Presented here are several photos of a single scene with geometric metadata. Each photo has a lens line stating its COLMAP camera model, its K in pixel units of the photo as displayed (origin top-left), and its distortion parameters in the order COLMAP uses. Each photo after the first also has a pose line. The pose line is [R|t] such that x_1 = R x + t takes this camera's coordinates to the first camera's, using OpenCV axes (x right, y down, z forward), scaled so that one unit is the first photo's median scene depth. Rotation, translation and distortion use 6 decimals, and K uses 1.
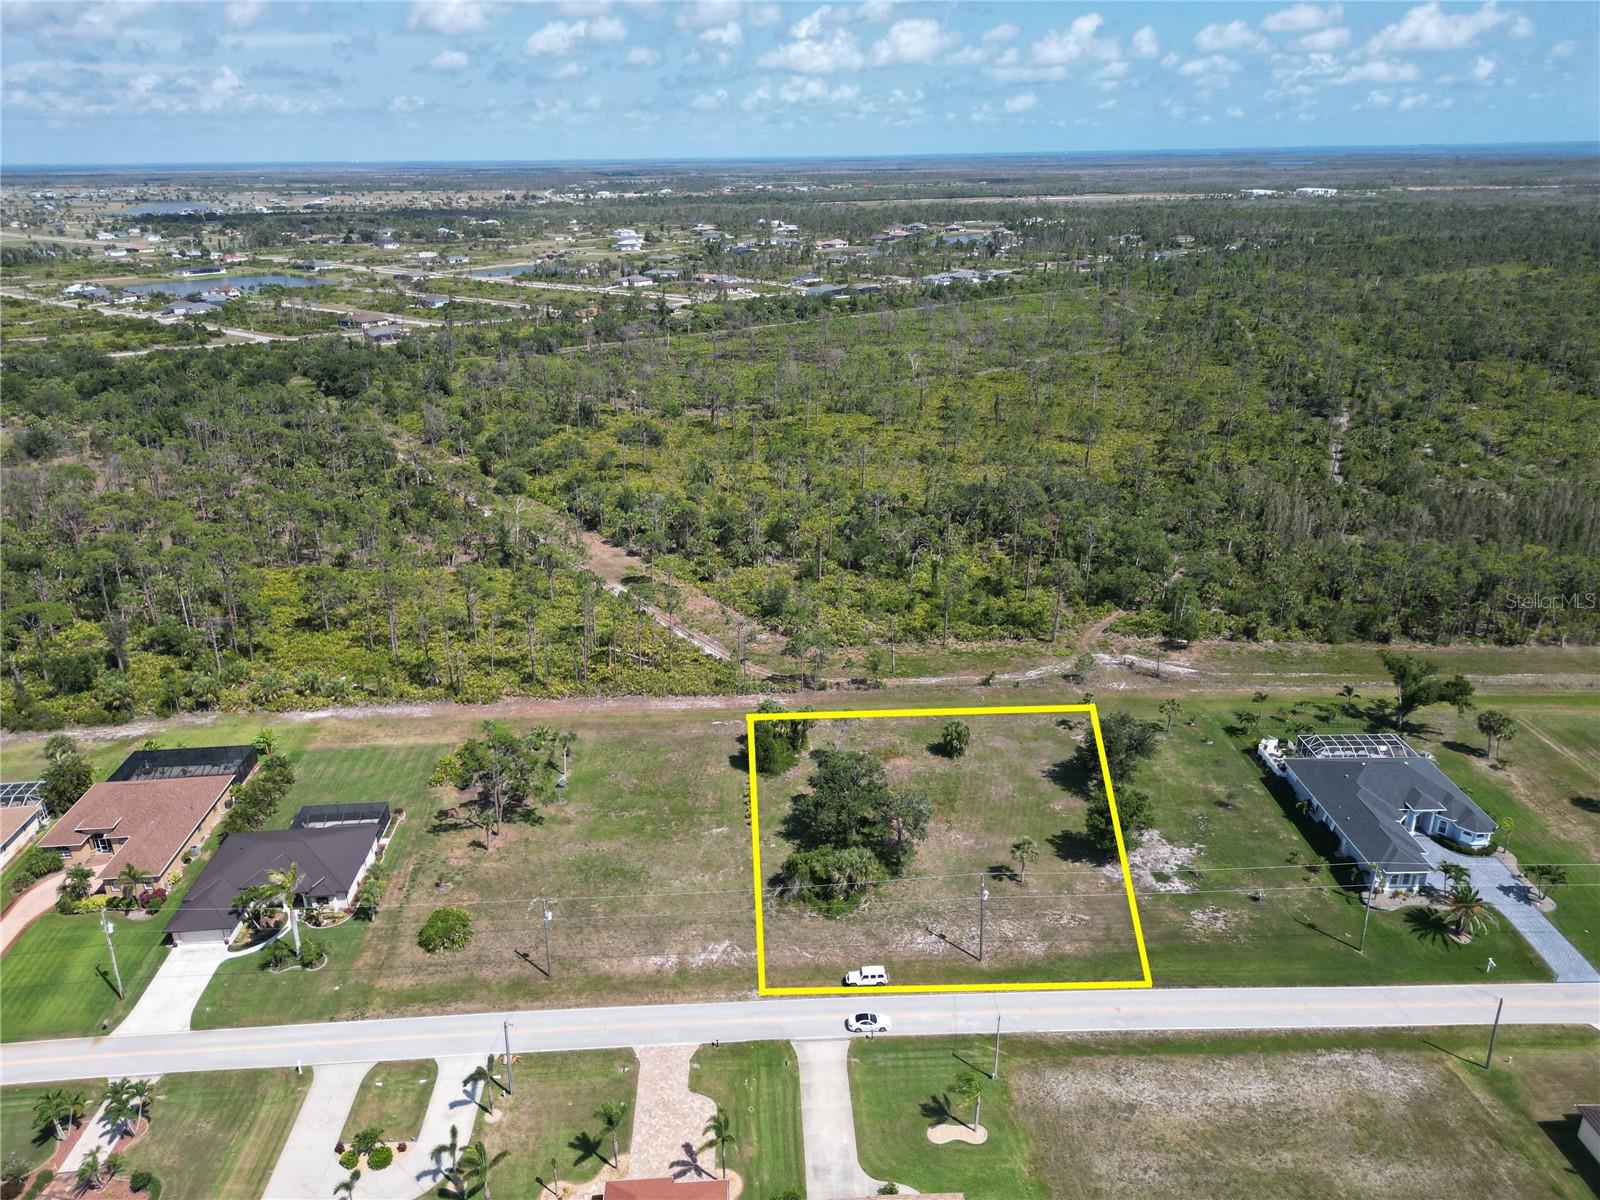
lens RADIAL K [[1120.1, 0, 796.5], [0, 1120.1, 595.0], [0, 0, 1]] dist [0.071965, -0.070071]
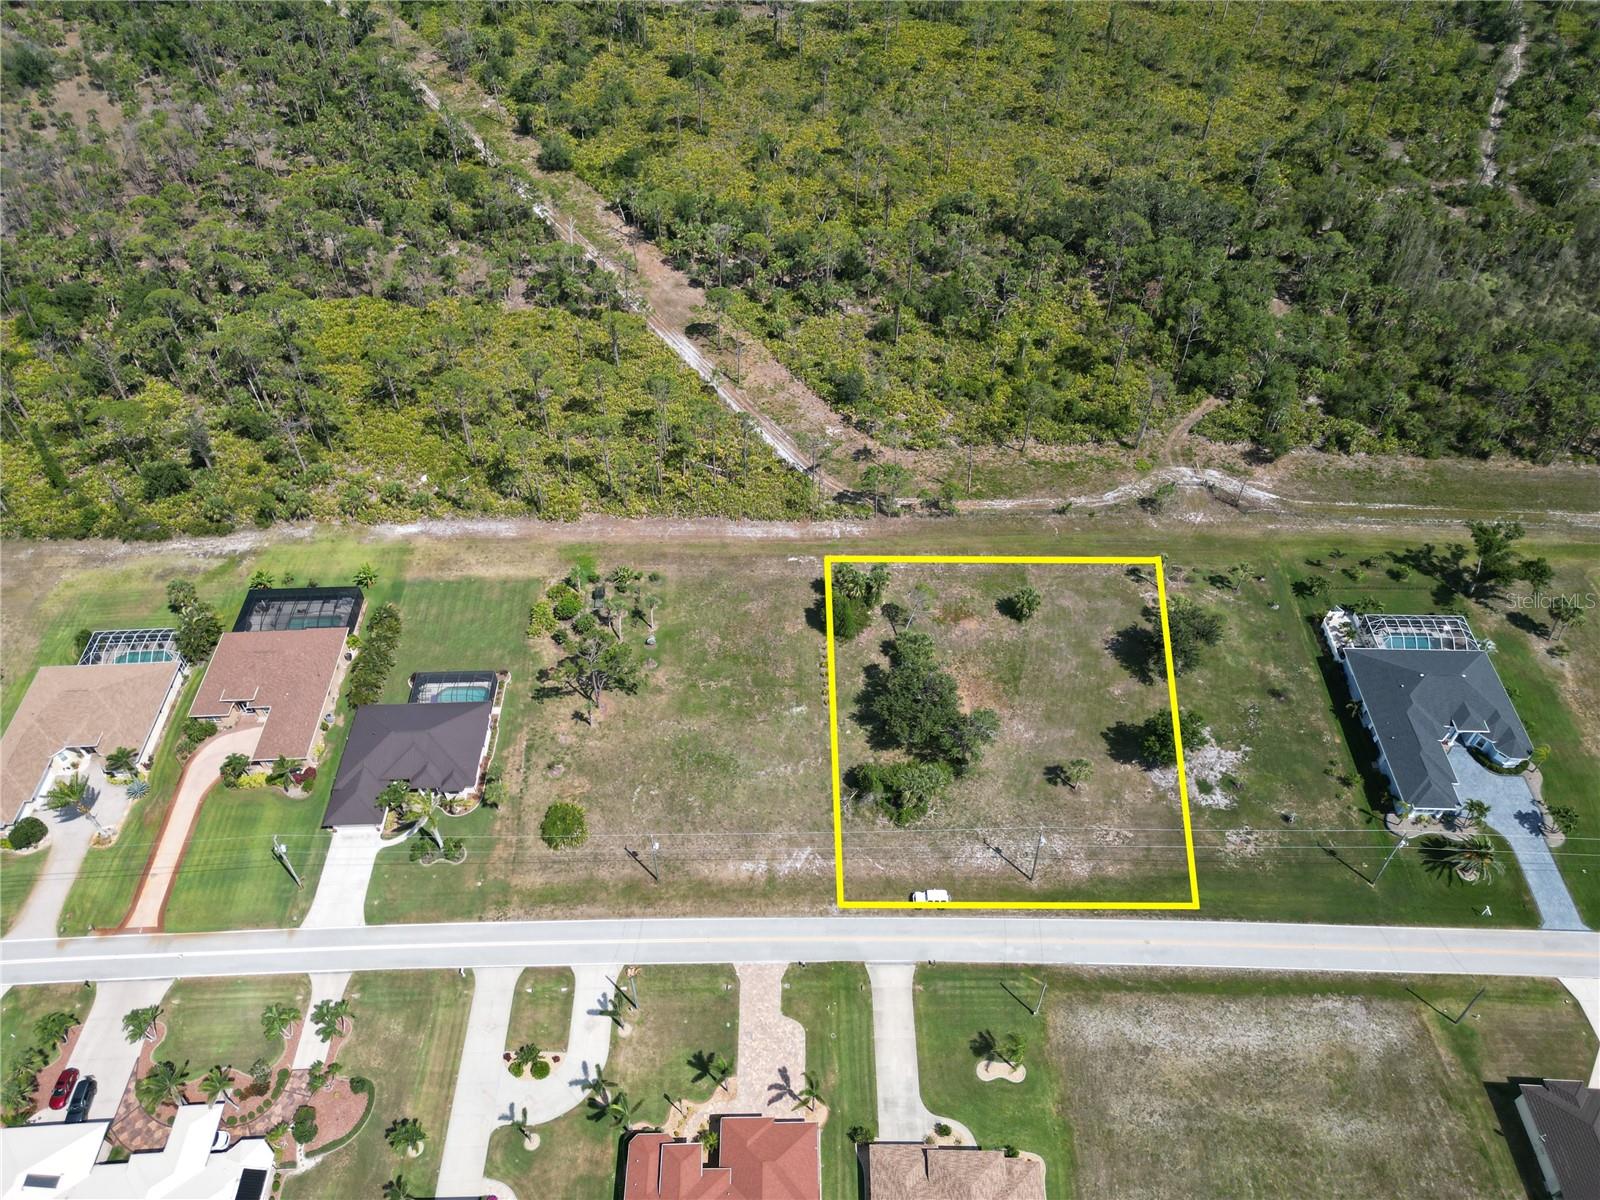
lens RADIAL K [[1120.1, 0, 796.5], [0, 1120.1, 595.0], [0, 0, 1]] dist [0.071965, -0.070071]
pose [[0.998935, 0.033011, -0.032245, -0.033573], [-0.015875, 0.901938, 0.431573, -0.302472], [0.043330, -0.430602, 0.901501, 0.060490]]
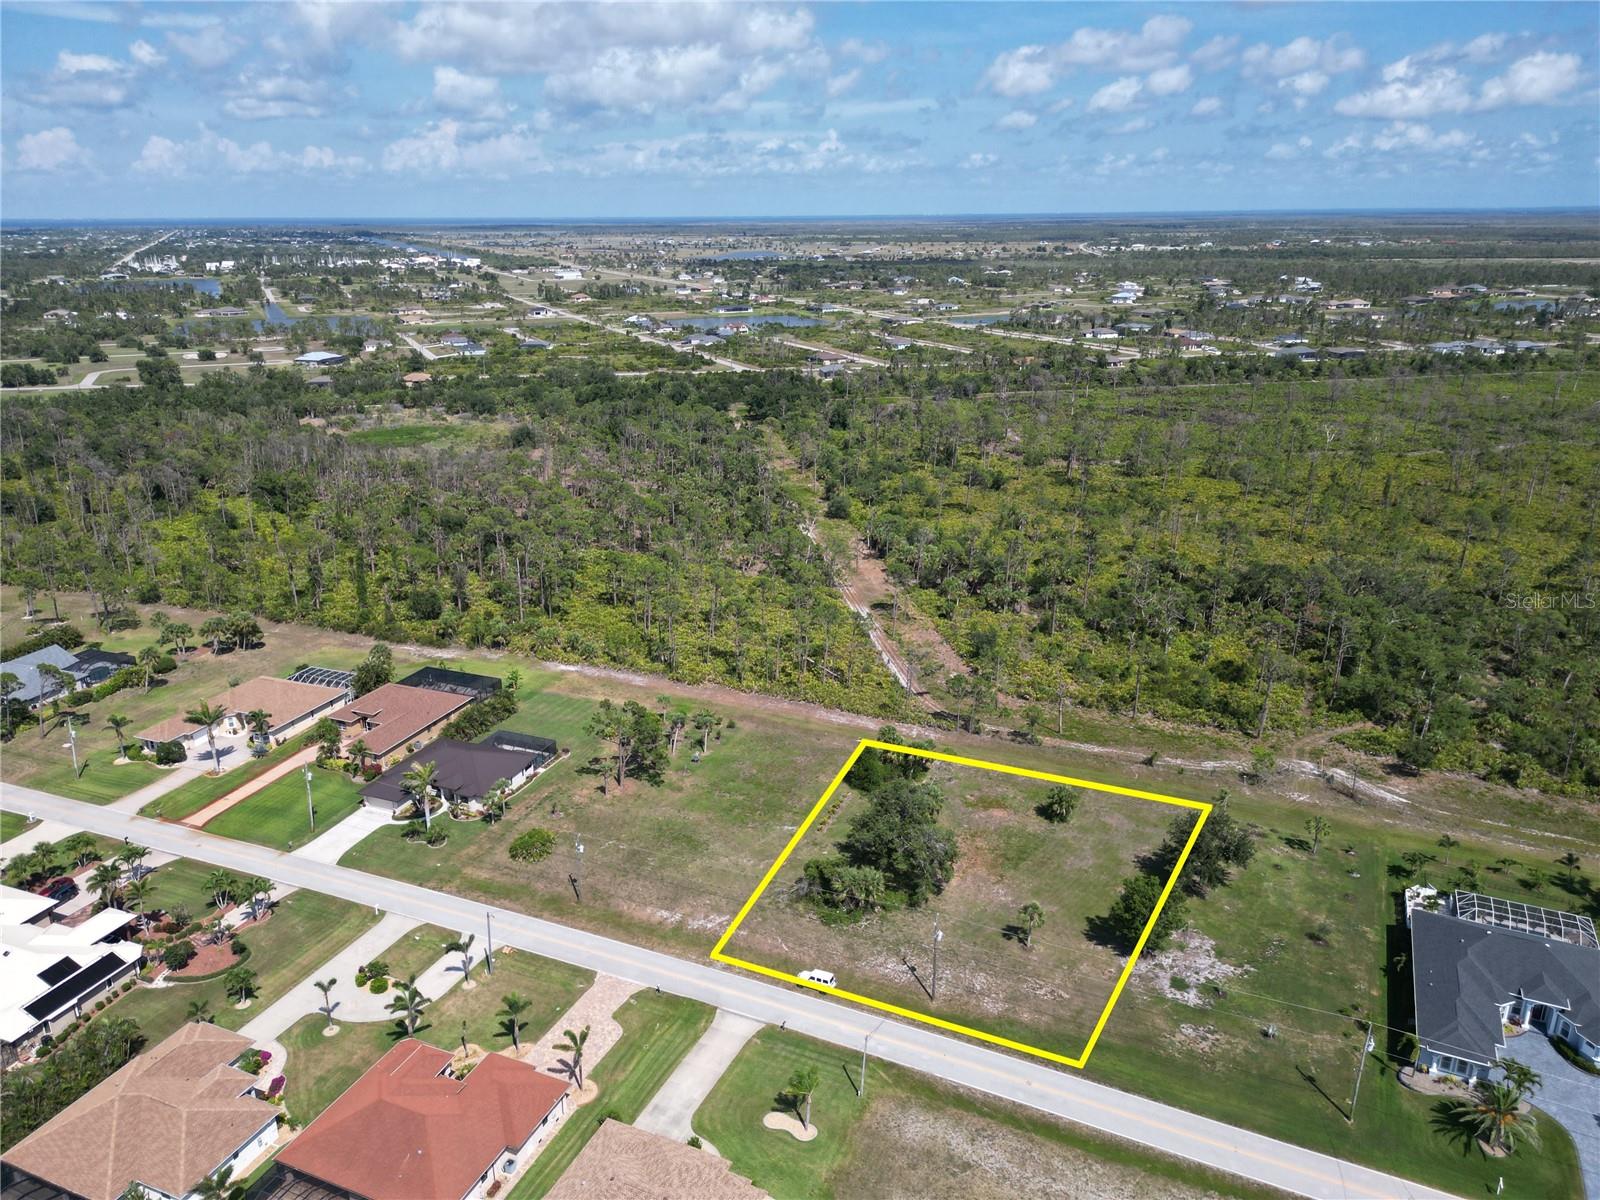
lens RADIAL K [[1120.1, 0, 796.5], [0, 1120.1, 595.0], [0, 0, 1]] dist [0.071965, -0.070071]
pose [[0.895761, 0.150254, -0.418373, 0.301427], [-0.167216, 0.985912, -0.003942, -0.008062], [0.411887, 0.073490, 0.908267, -0.000892]]
